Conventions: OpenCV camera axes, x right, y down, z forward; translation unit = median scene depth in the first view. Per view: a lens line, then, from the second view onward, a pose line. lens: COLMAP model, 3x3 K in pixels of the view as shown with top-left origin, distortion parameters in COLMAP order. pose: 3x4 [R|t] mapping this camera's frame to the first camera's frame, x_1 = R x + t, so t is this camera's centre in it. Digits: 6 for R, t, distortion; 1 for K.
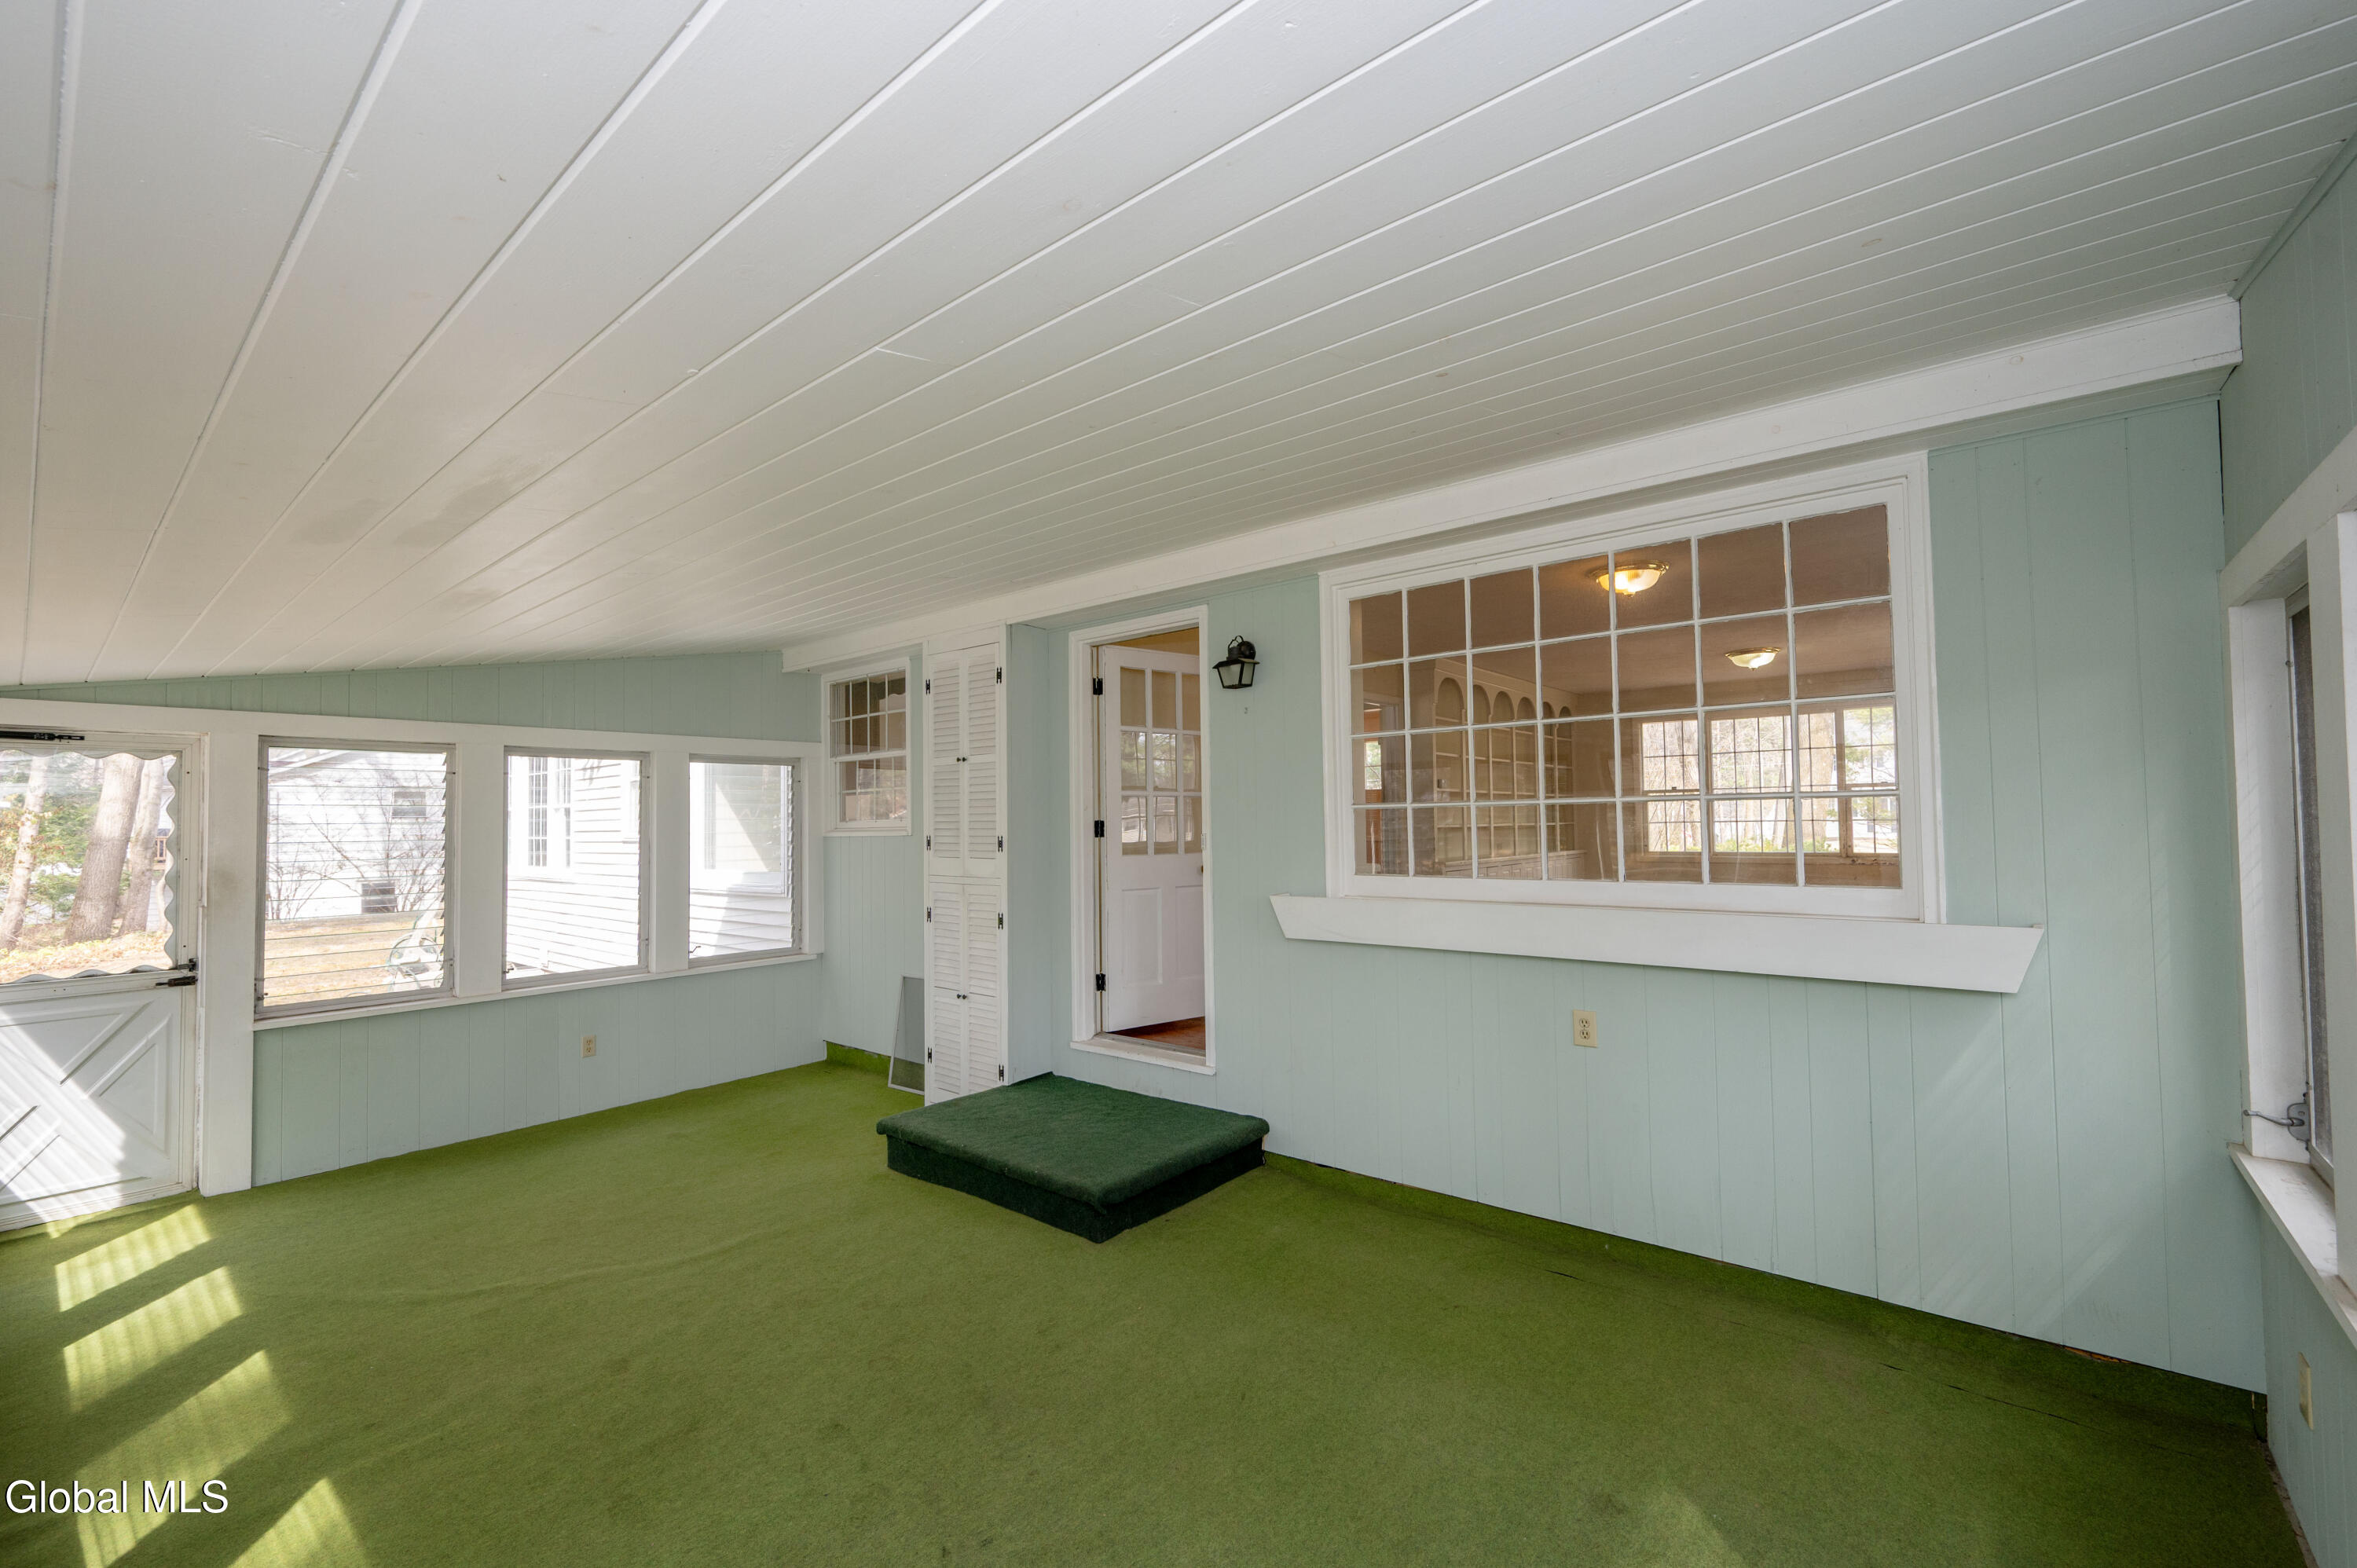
lens RADIAL K [[983.4, 0, 1182.2], [0, 983.4, 797.2], [0, 0, 1]] dist [0.000699, 0.000064]
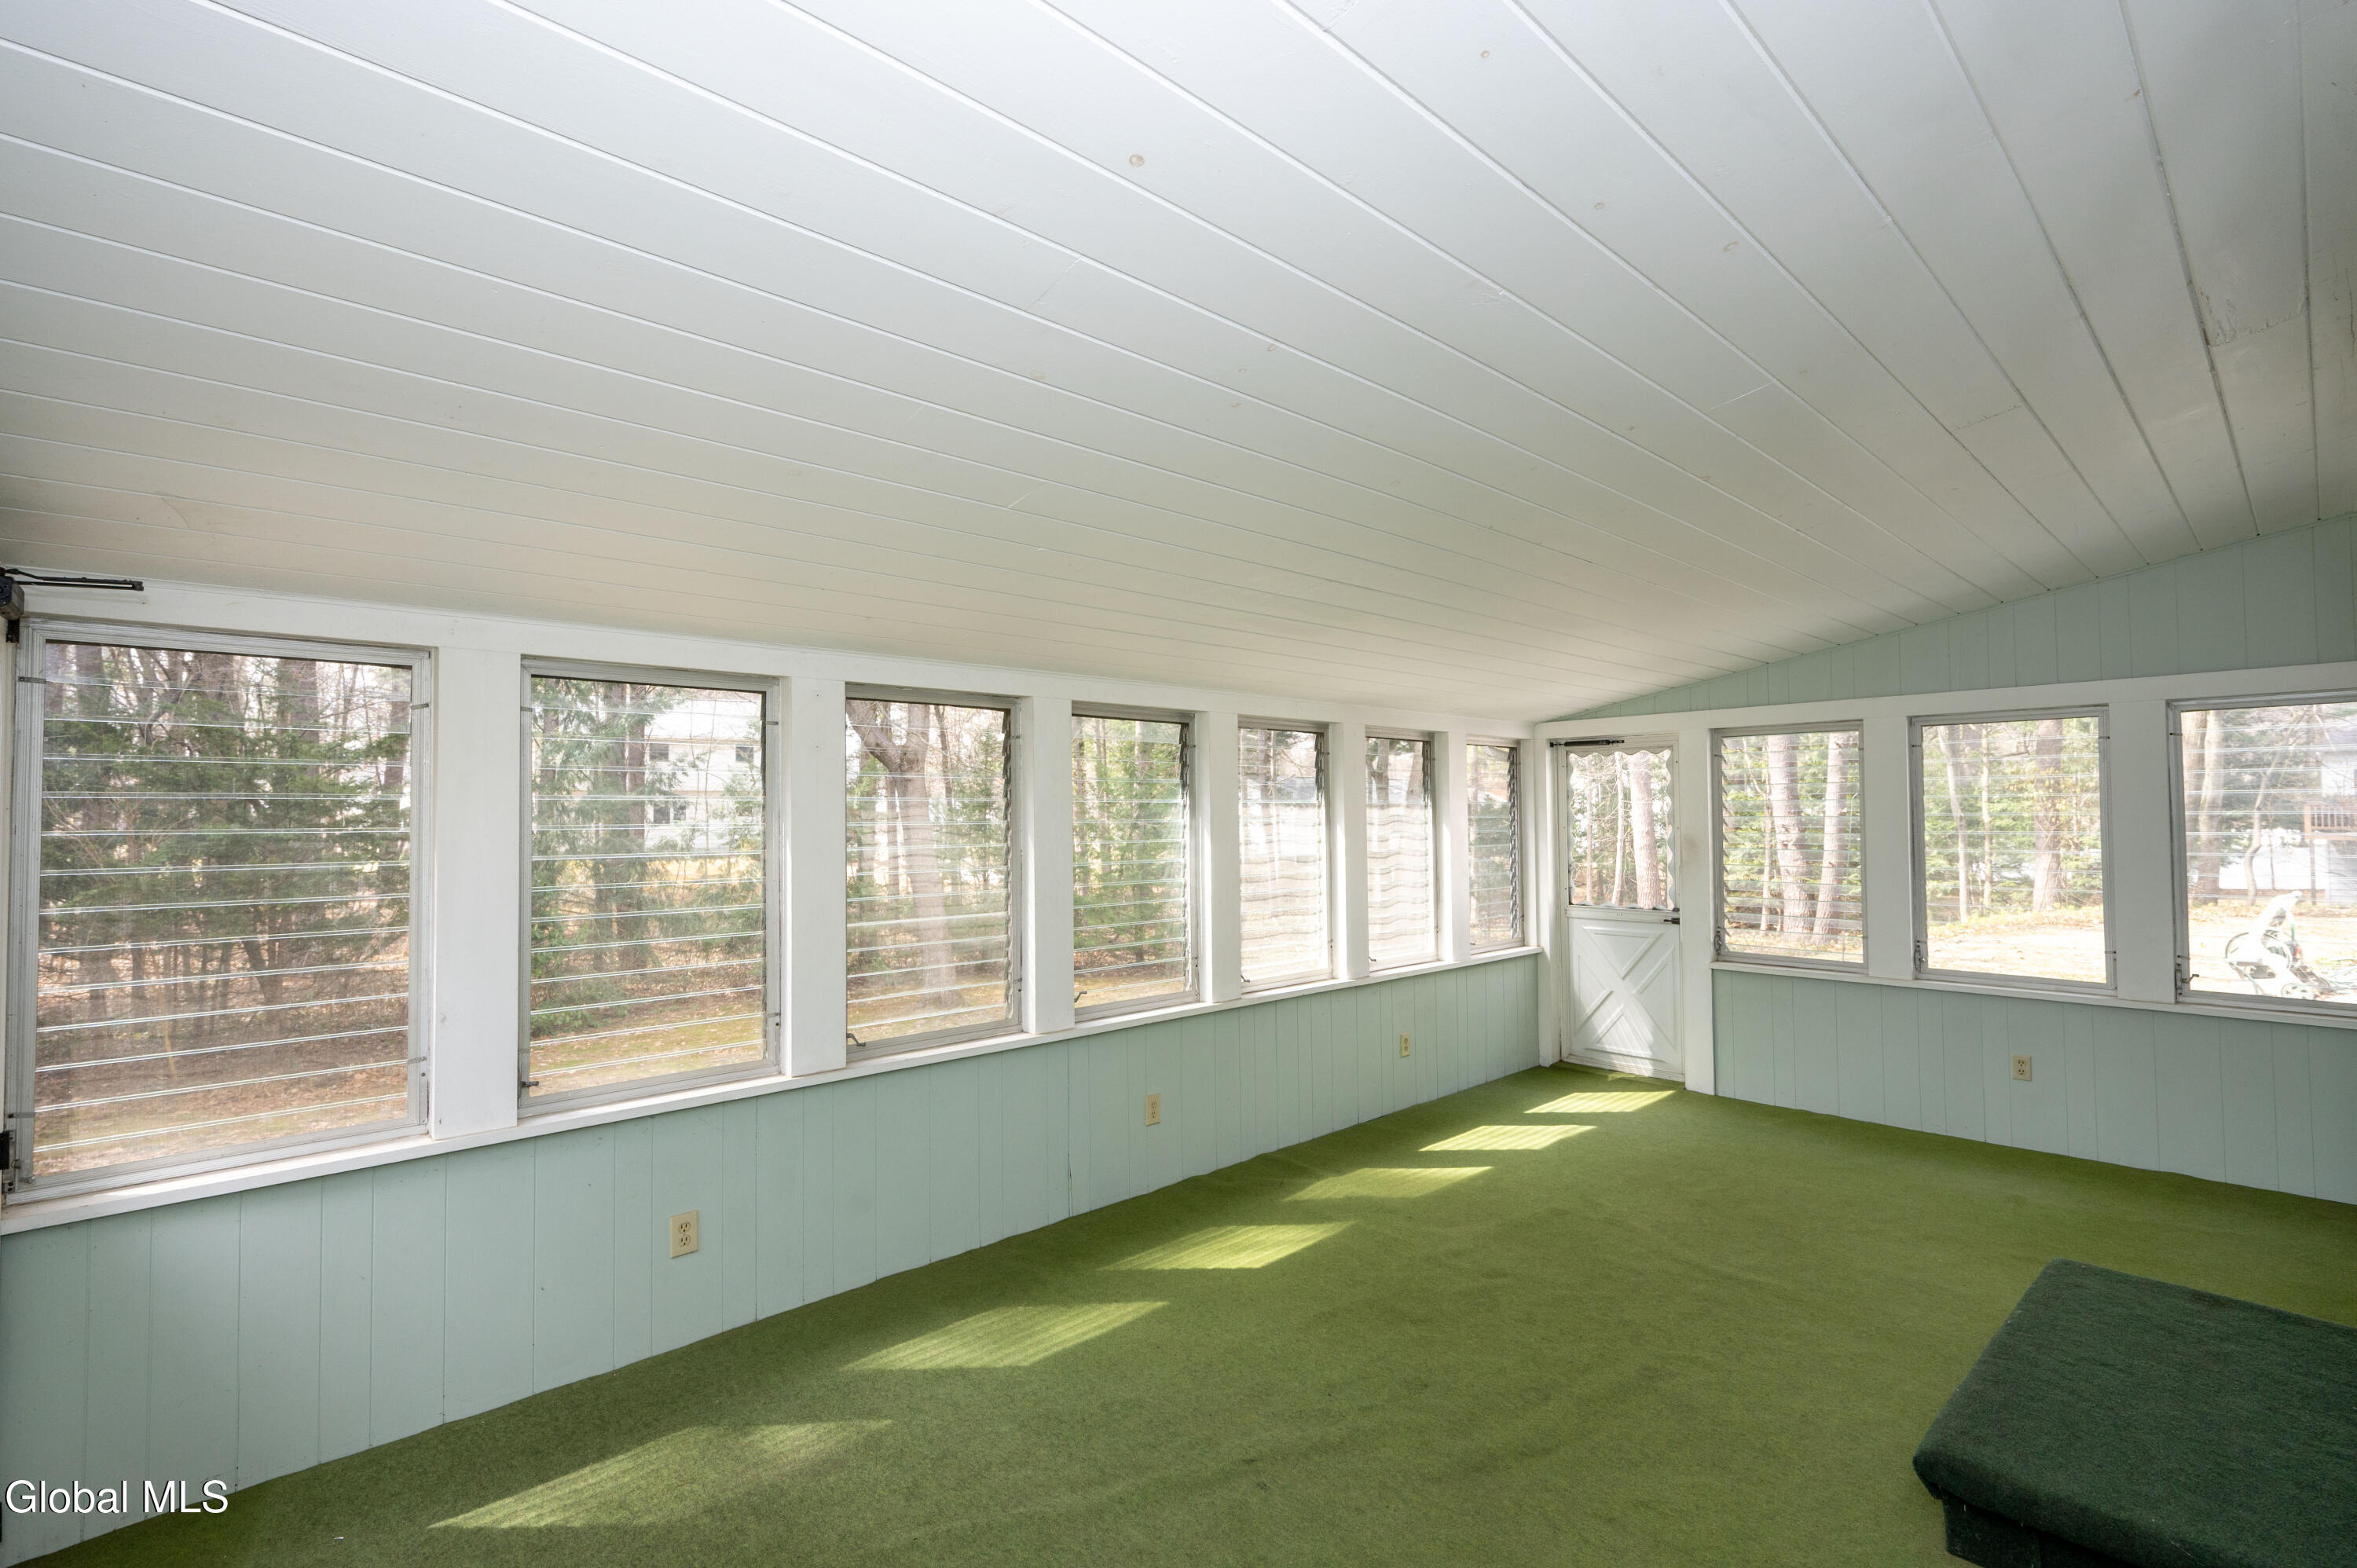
lens RADIAL K [[1052.1, 0, 1178.5], [0, 1052.1, 784.0], [0, 0, 1]] dist [-0.015148, 0.000156]
pose [[-0.136141, -0.013261, -0.990601, 0.480740], [0.035357, 0.999208, -0.018235, 0.006469], [0.990058, -0.037507, -0.135564, 0.553889]]
